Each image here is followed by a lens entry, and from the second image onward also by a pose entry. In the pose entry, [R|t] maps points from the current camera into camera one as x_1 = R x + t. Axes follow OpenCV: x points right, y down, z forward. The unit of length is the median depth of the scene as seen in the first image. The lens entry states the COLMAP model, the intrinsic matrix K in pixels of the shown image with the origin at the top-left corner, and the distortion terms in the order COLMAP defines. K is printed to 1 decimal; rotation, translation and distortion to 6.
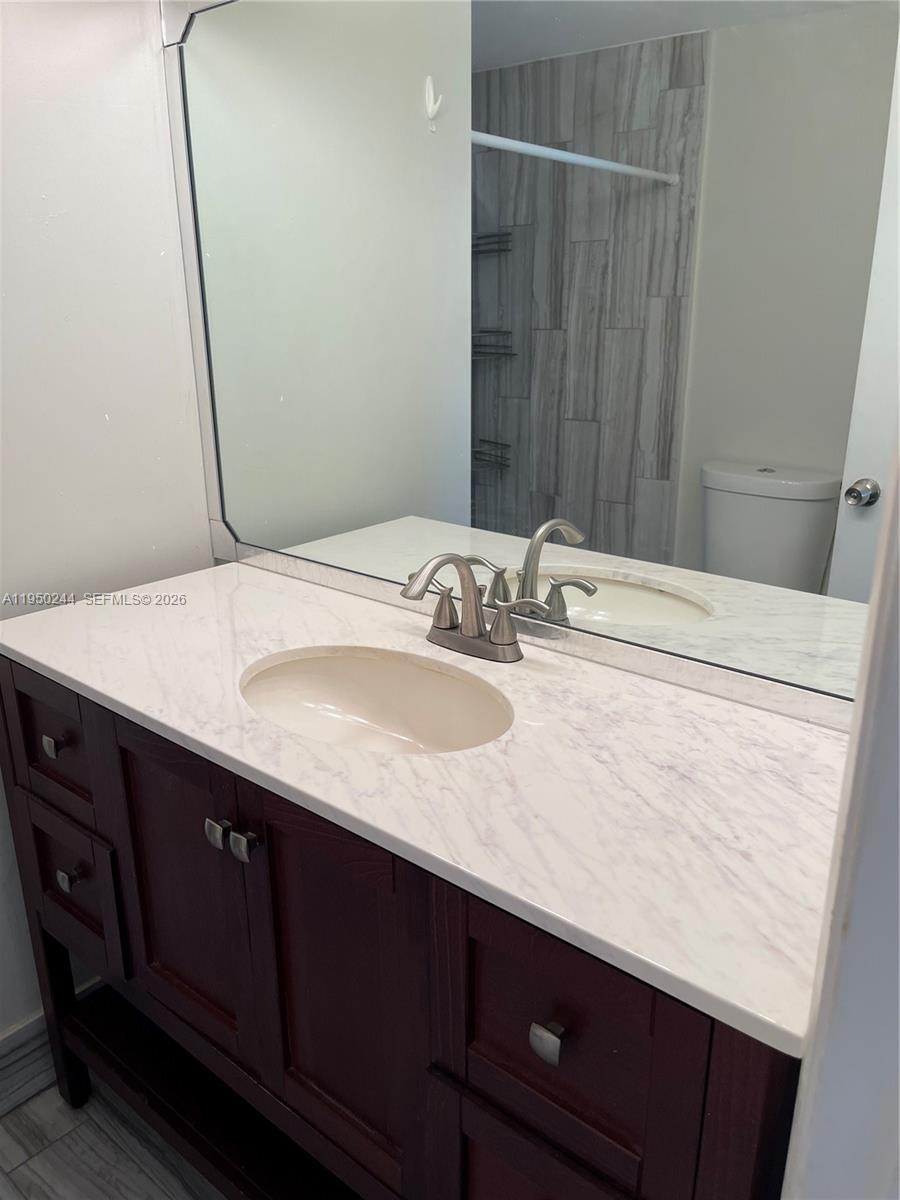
lens RADIAL K [[908.8, 0, 451.8], [0, 908.8, 614.3], [0, 0, 1]] dist [0.062547, -0.084482]
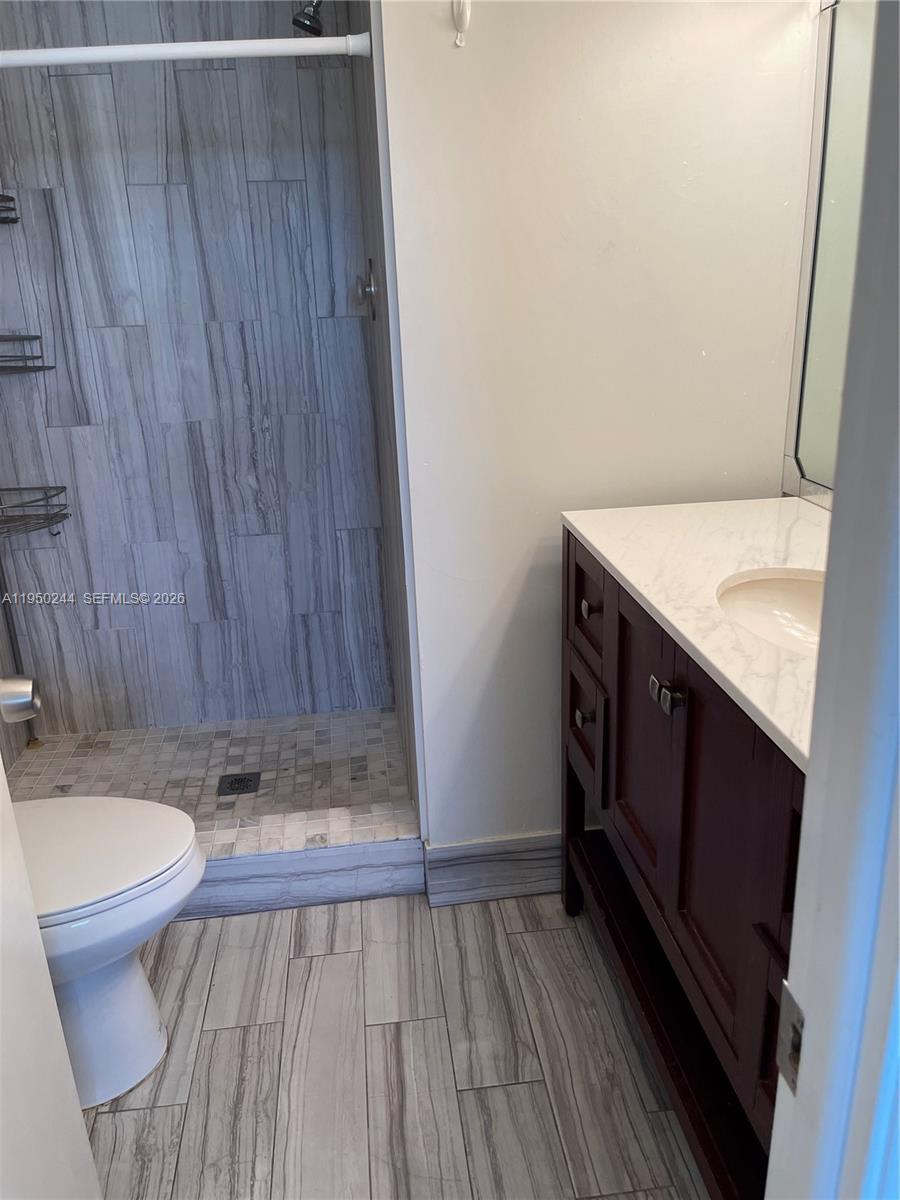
lens RADIAL K [[908.8, 0, 451.8], [0, 908.8, 614.3], [0, 0, 1]] dist [0.062547, -0.084482]
pose [[0.727097, 0.210363, -0.653511, 0.228970], [-0.194171, 0.976045, 0.098151, 0.057612], [0.658504, 0.055527, 0.750526, -0.061794]]
